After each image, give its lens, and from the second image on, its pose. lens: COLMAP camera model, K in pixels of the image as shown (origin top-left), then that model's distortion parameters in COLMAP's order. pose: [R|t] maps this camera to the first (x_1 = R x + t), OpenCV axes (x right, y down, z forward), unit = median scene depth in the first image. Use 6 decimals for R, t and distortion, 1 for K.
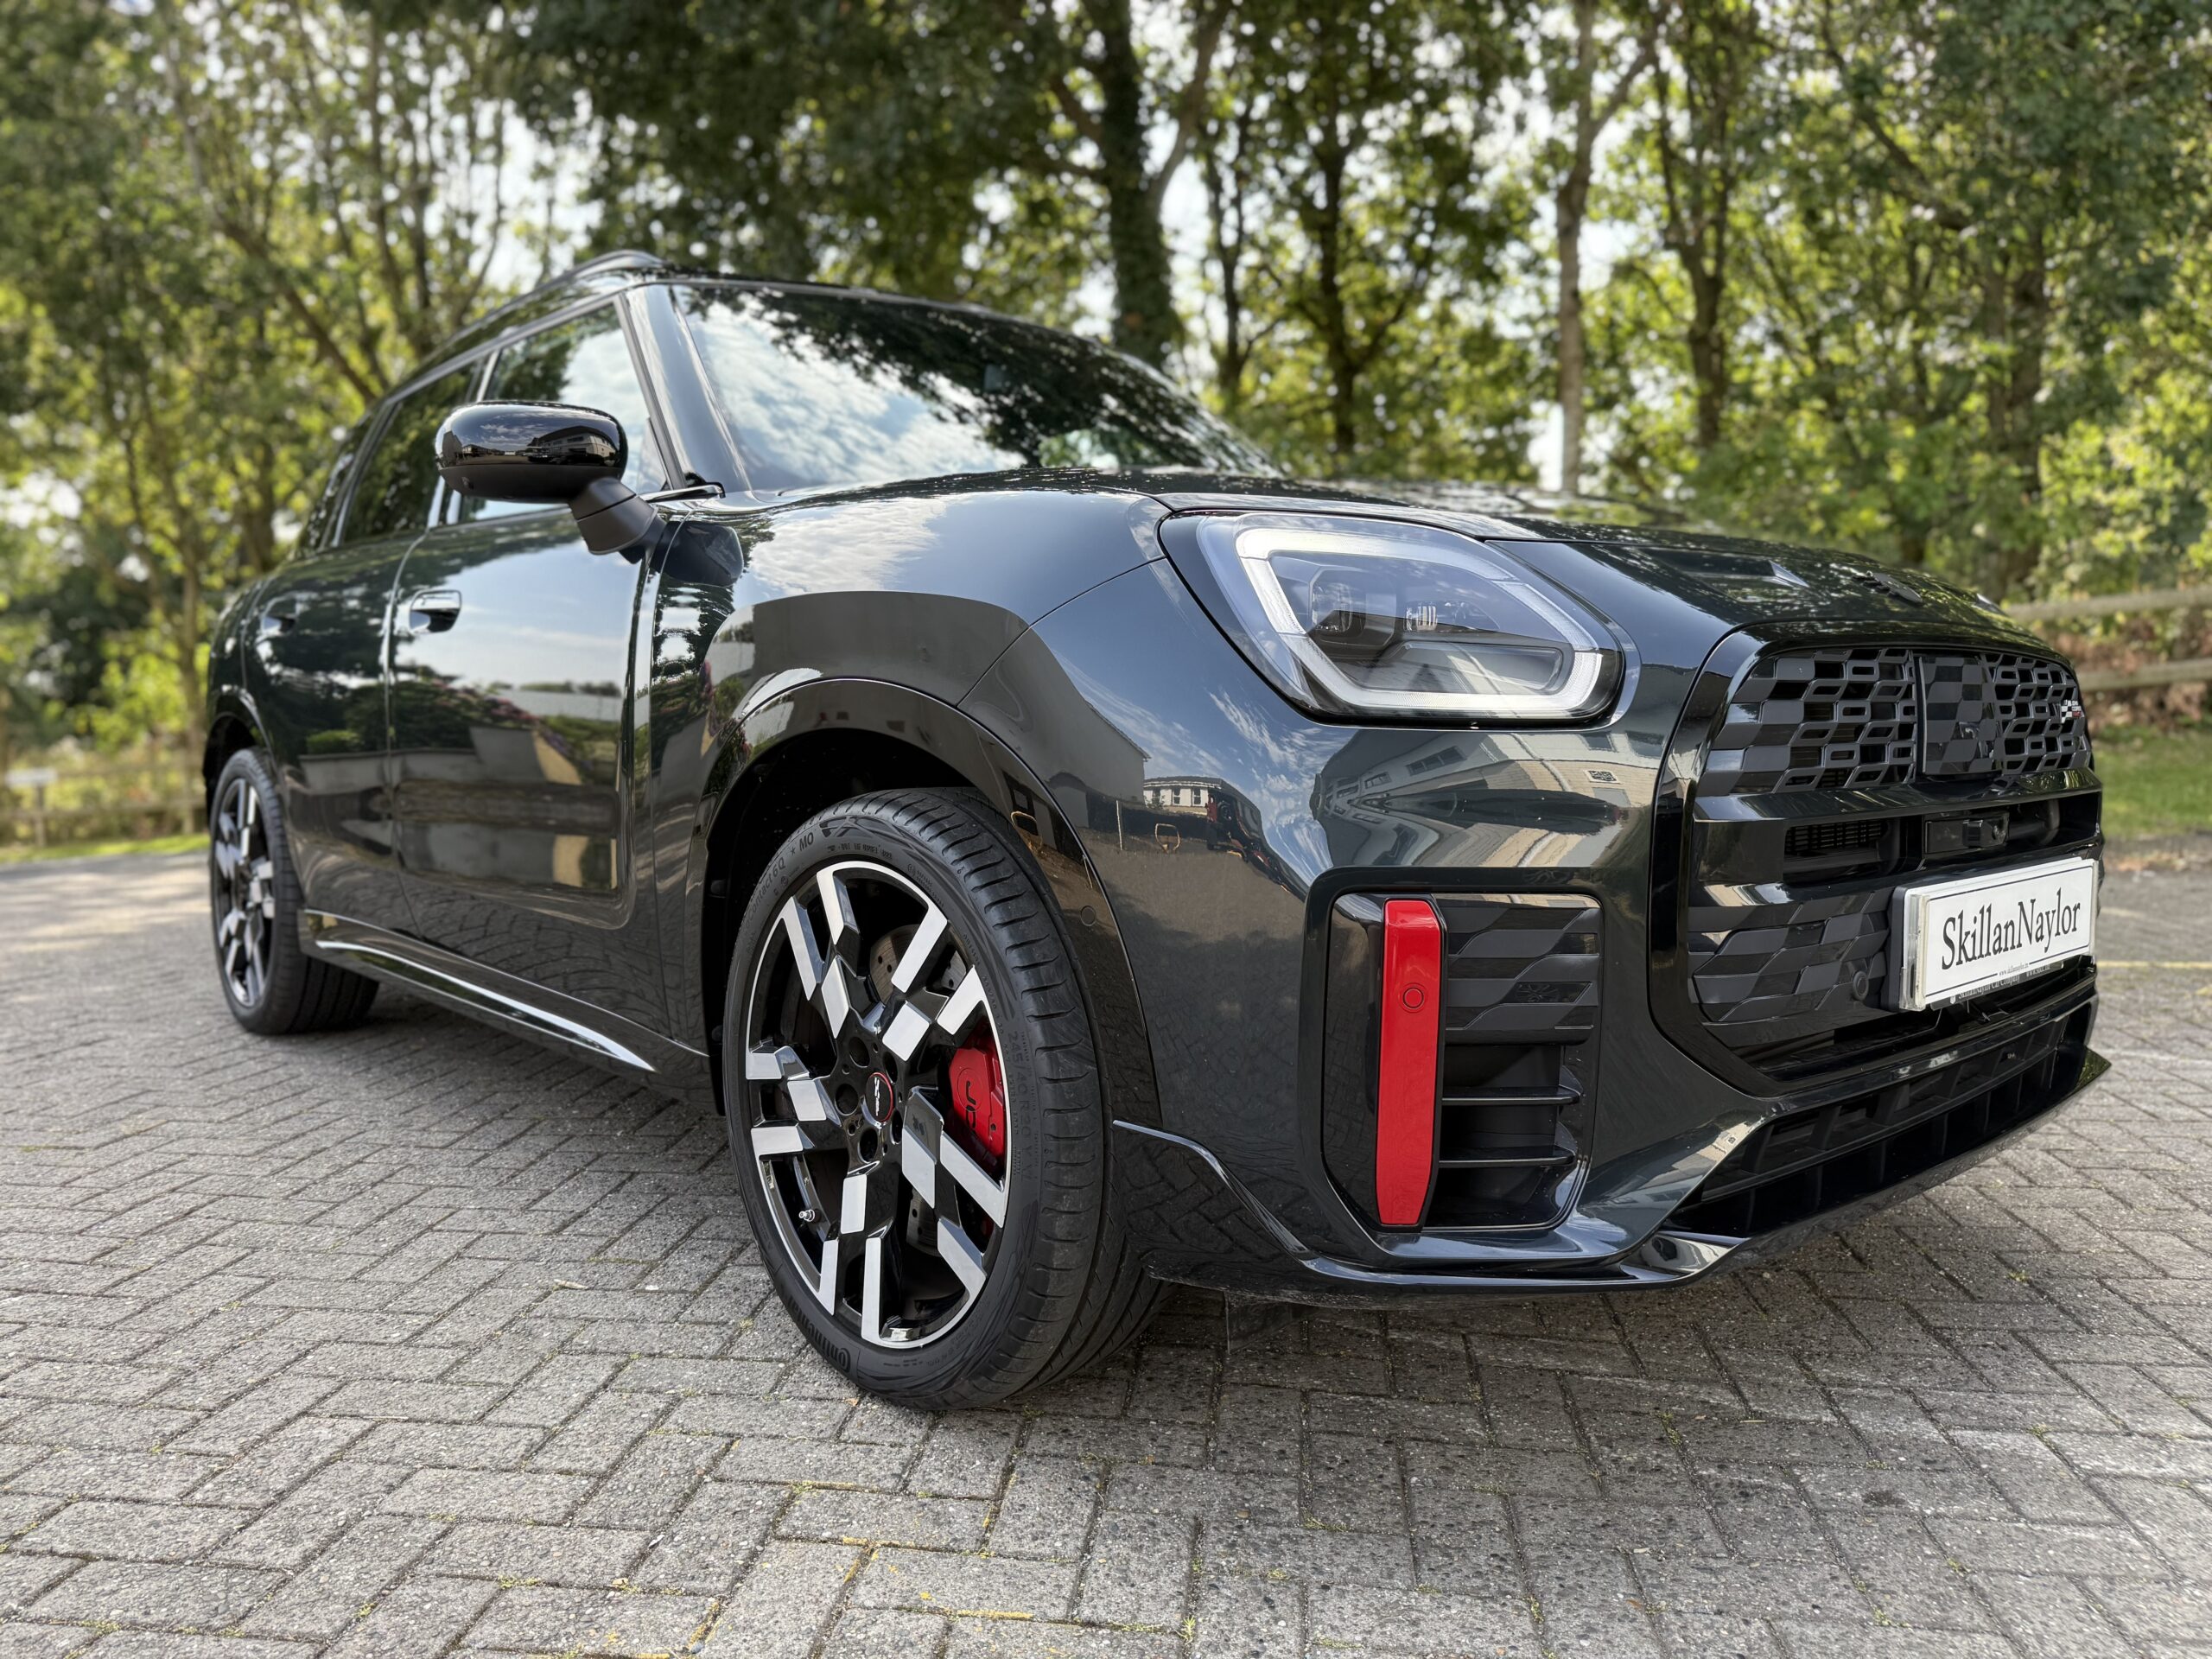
lens RADIAL K [[1578.8, 0, 1093.6], [0, 1578.8, 835.6], [0, 0, 1]] dist [-0.006263, 0.008990]
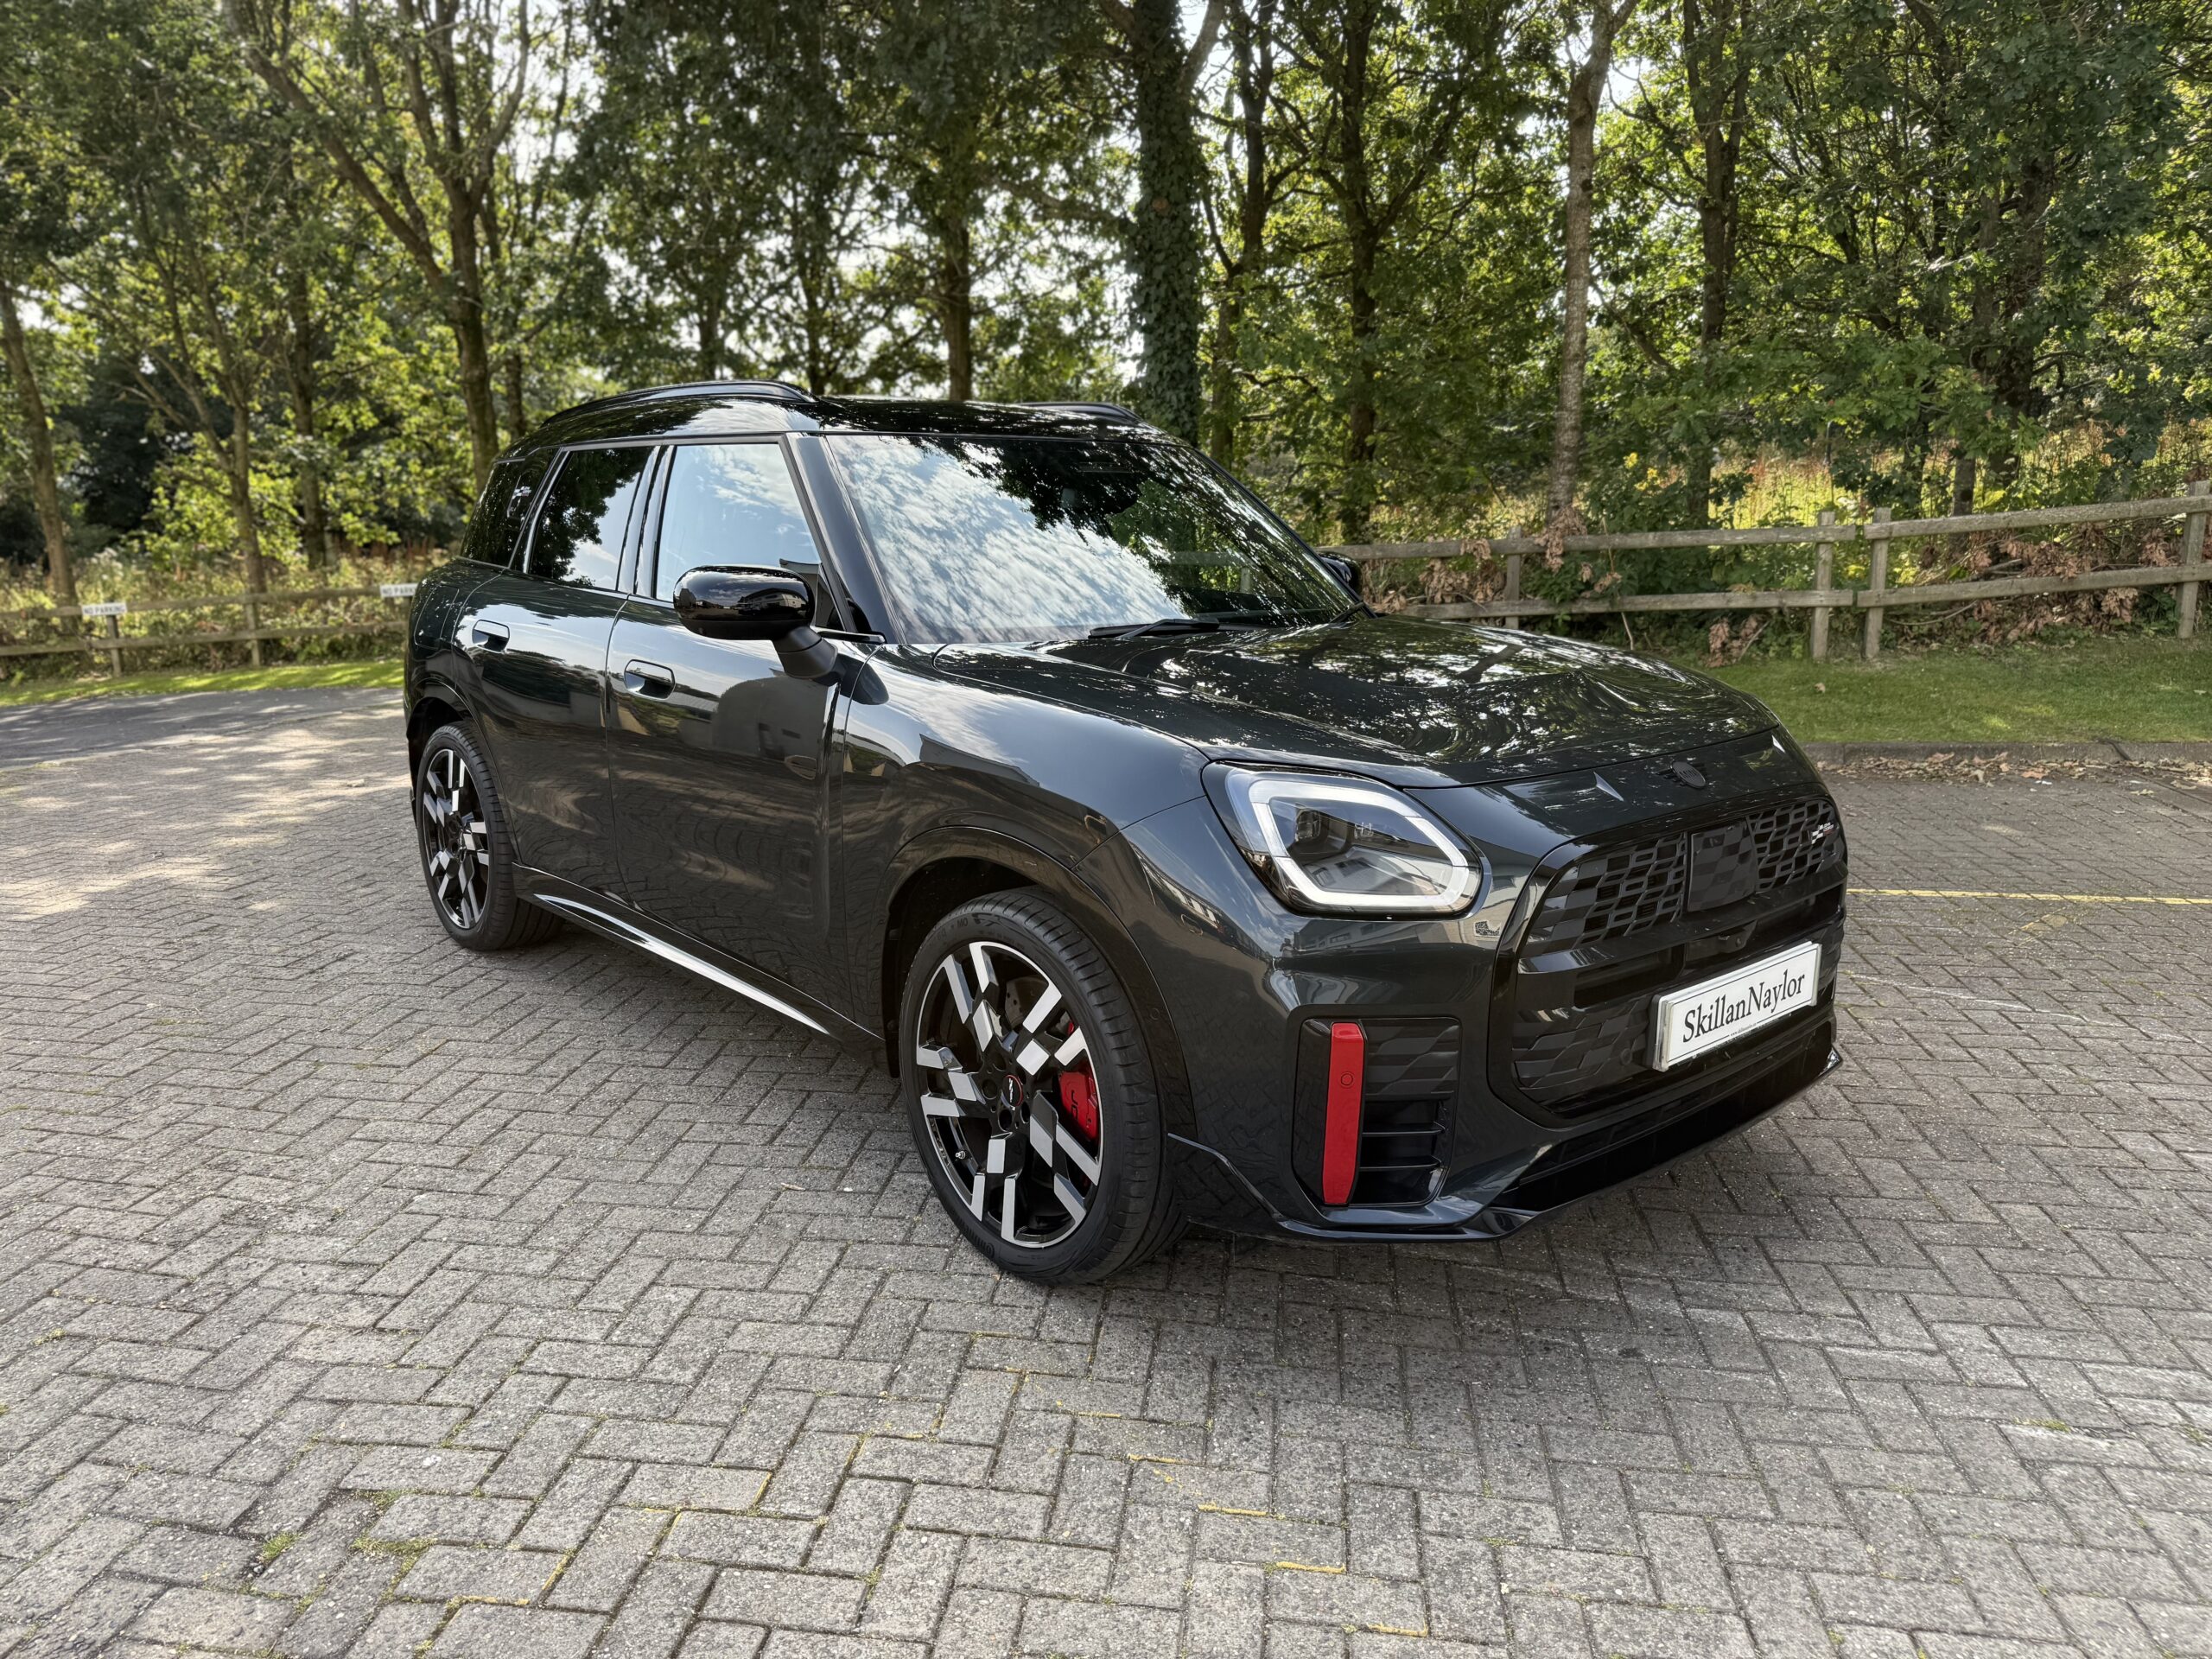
lens RADIAL K [[1561.8, 0, 1076.4], [0, 1561.8, 850.5], [0, 0, 1]] dist [0.086024, -0.126935]
pose [[0.999833, 0.006135, -0.017213, -0.043139], [-0.003562, 0.989316, 0.145743, -0.270585], [0.017924, -0.145658, 0.989173, -0.456047]]
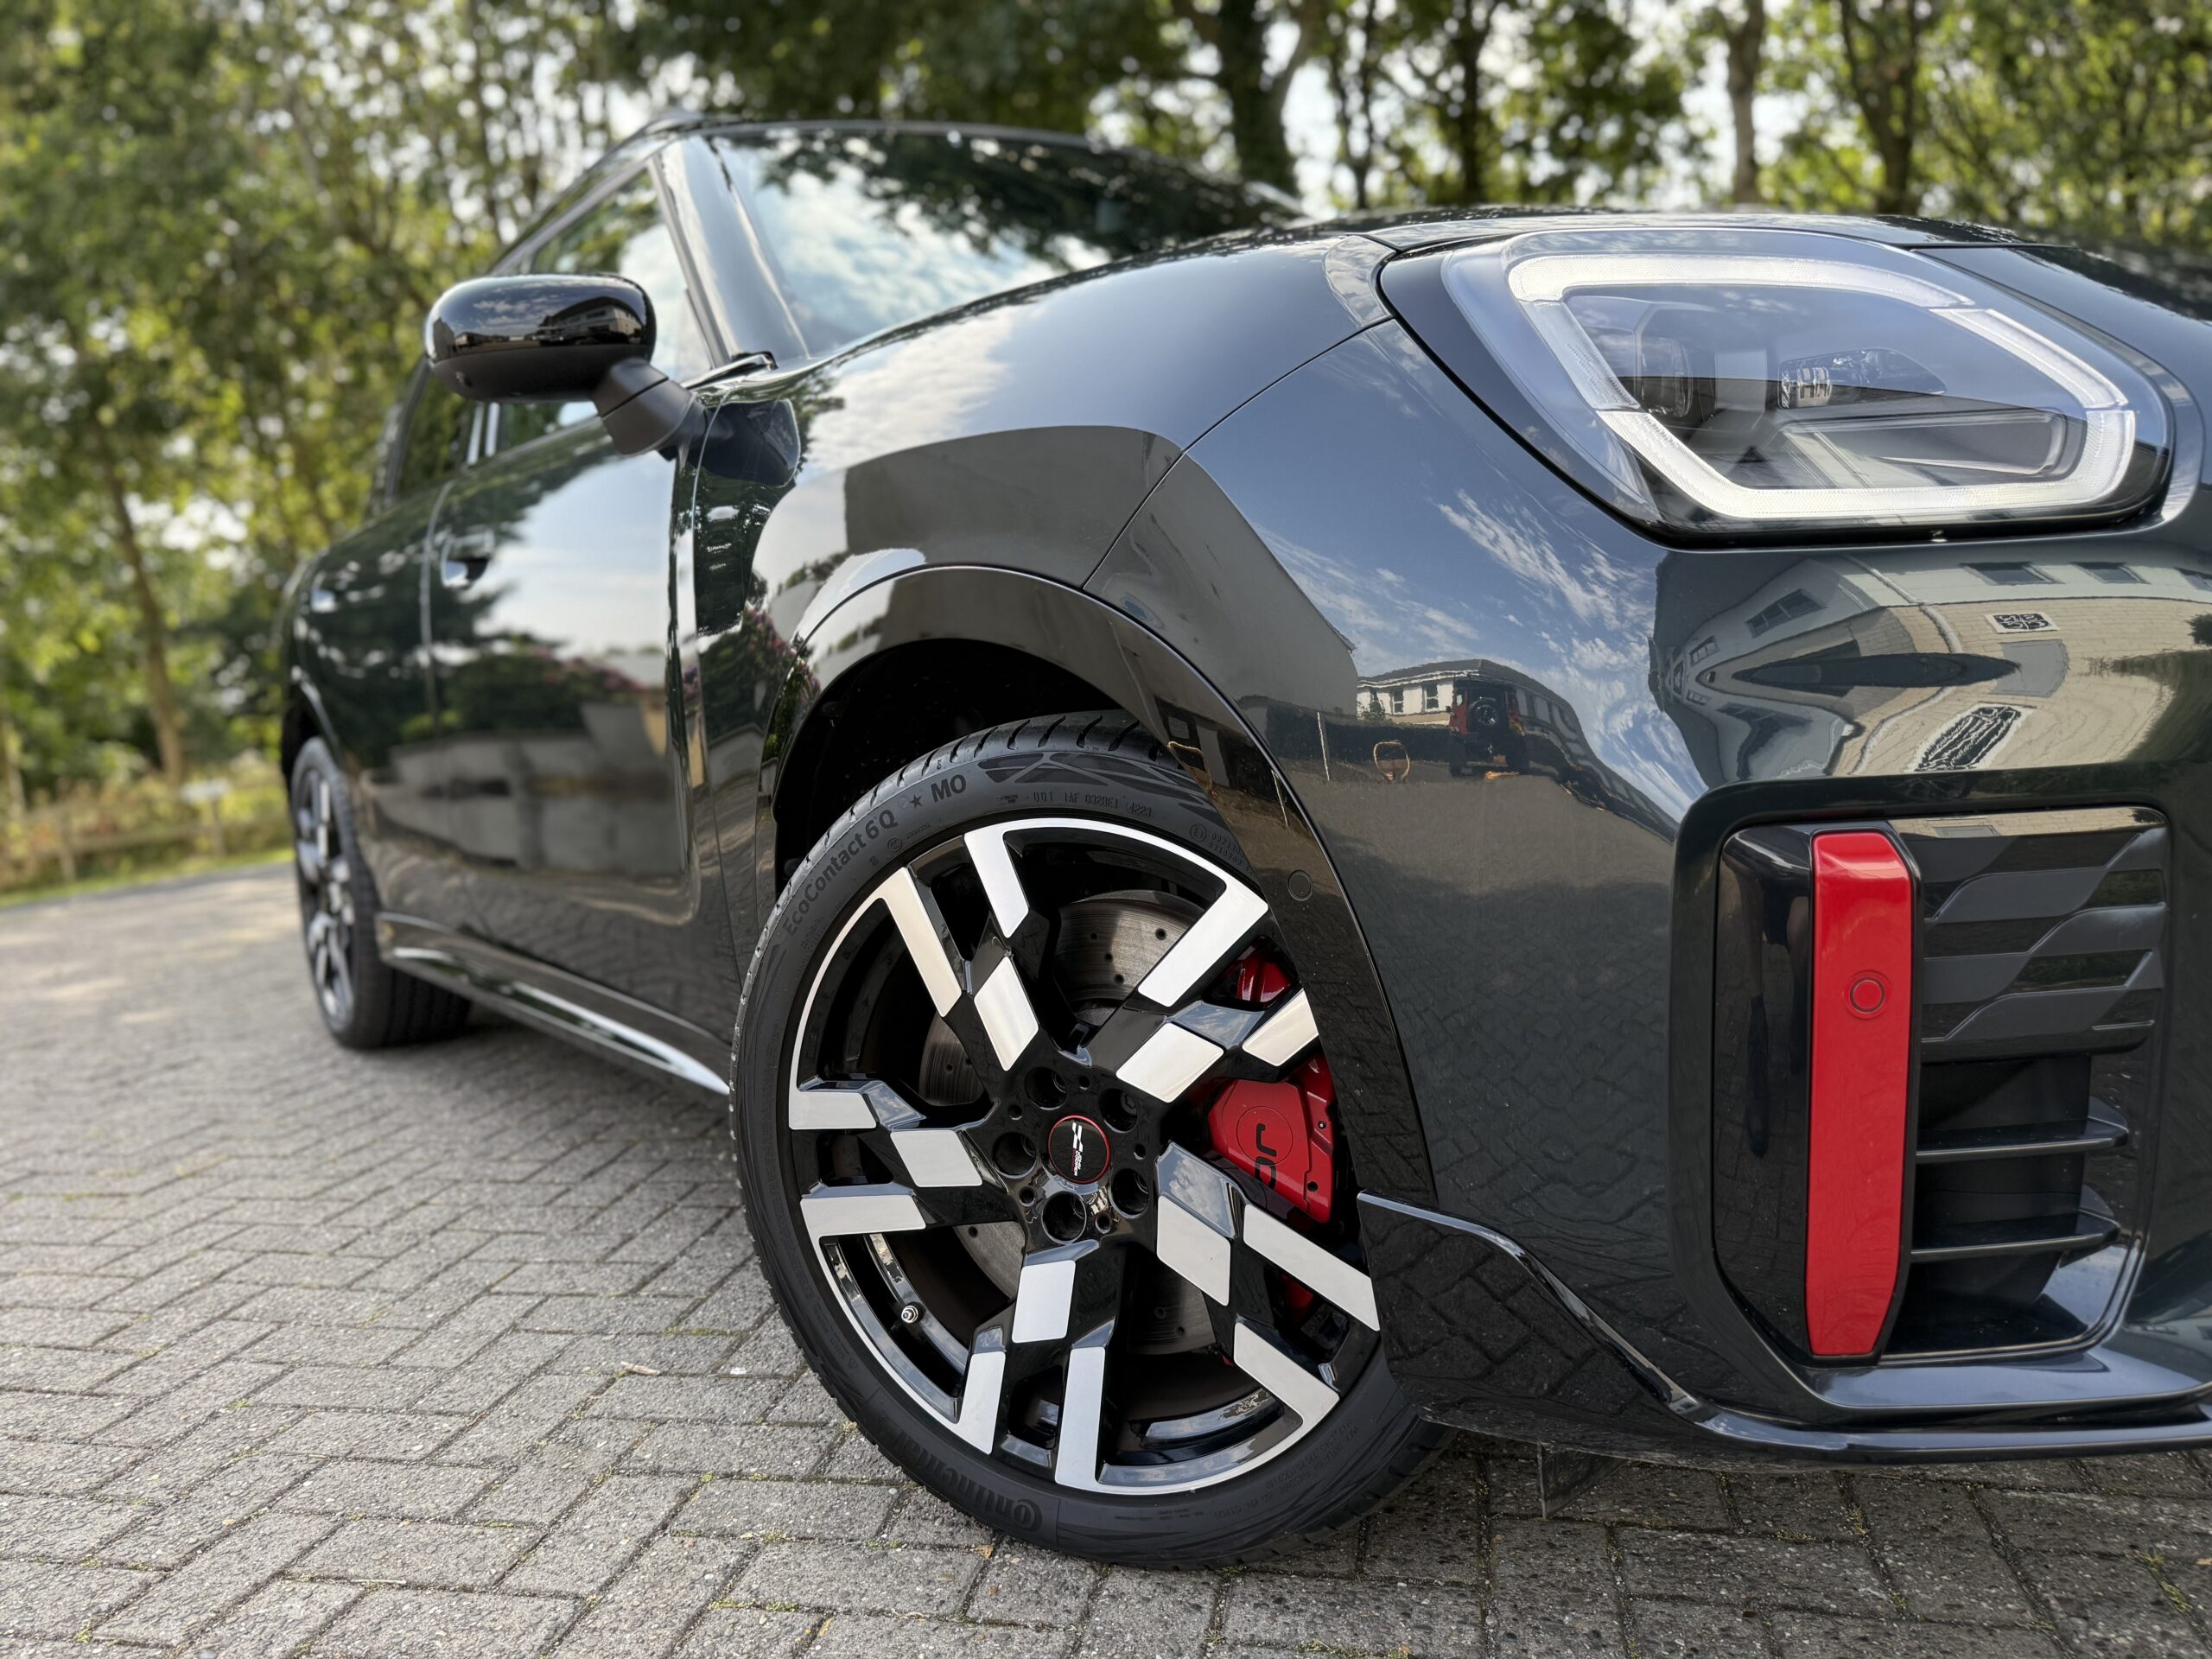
lens RADIAL K [[1578.8, 0, 1093.6], [0, 1578.8, 835.6], [0, 0, 1]] dist [-0.006263, 0.008990]
pose [[0.994061, -0.051500, -0.095869, -0.013265], [0.053760, 0.998330, 0.021138, 0.011297], [0.094621, -0.026167, 0.995169, 0.254757]]
